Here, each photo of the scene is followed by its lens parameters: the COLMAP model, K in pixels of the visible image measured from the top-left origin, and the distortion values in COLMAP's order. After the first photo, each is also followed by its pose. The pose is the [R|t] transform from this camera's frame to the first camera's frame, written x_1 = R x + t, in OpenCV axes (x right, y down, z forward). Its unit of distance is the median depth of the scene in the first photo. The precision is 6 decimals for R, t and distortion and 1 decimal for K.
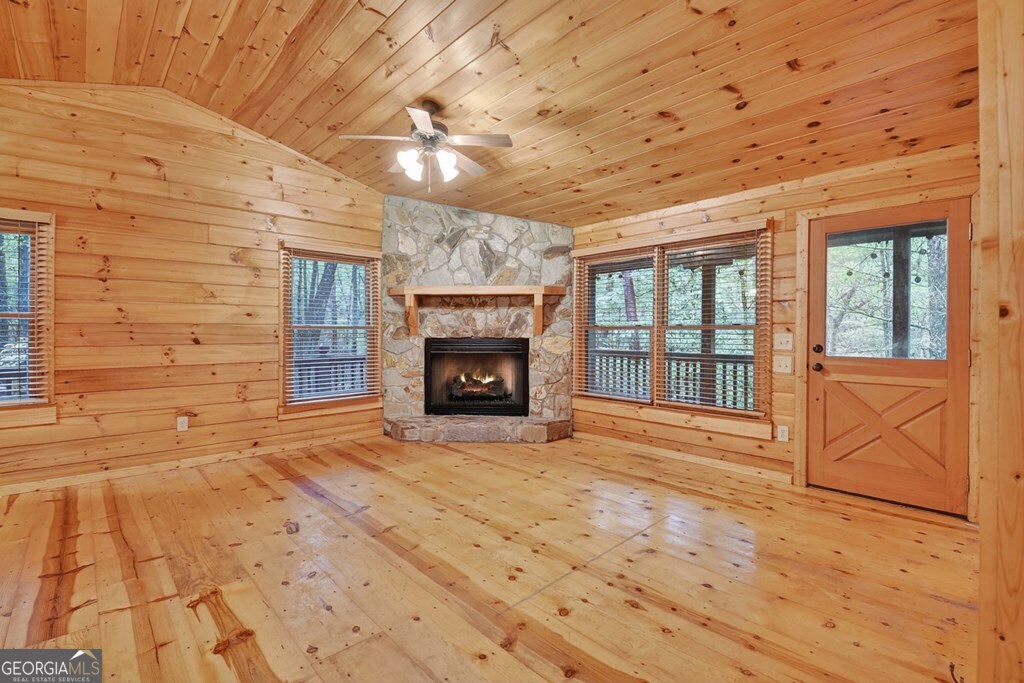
lens RADIAL K [[448.9, 0, 516.5], [0, 448.9, 340.3], [0, 0, 1]] dist [-0.017973, -0.009949]
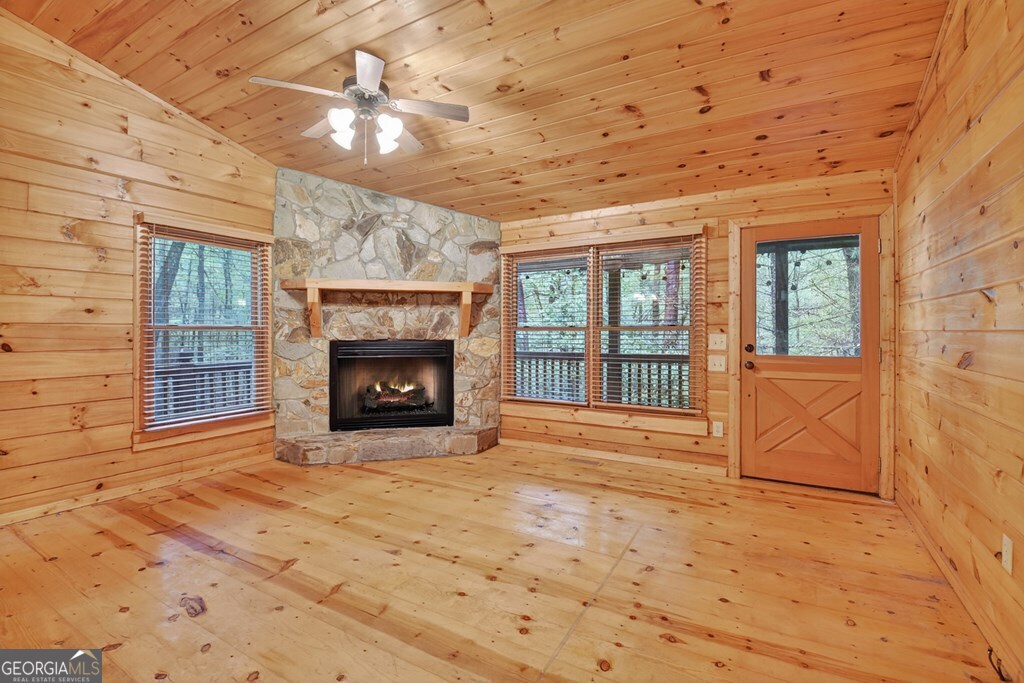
lens RADIAL K [[448.9, 0, 522.0], [0, 448.9, 337.2], [0, 0, 1]] dist [-0.017973, -0.009949]
pose [[0.955955, -0.004983, 0.293470, -0.141455], [0.006834, 0.999963, -0.005285, -0.005655], [-0.293433, 0.007058, 0.955954, 0.115006]]
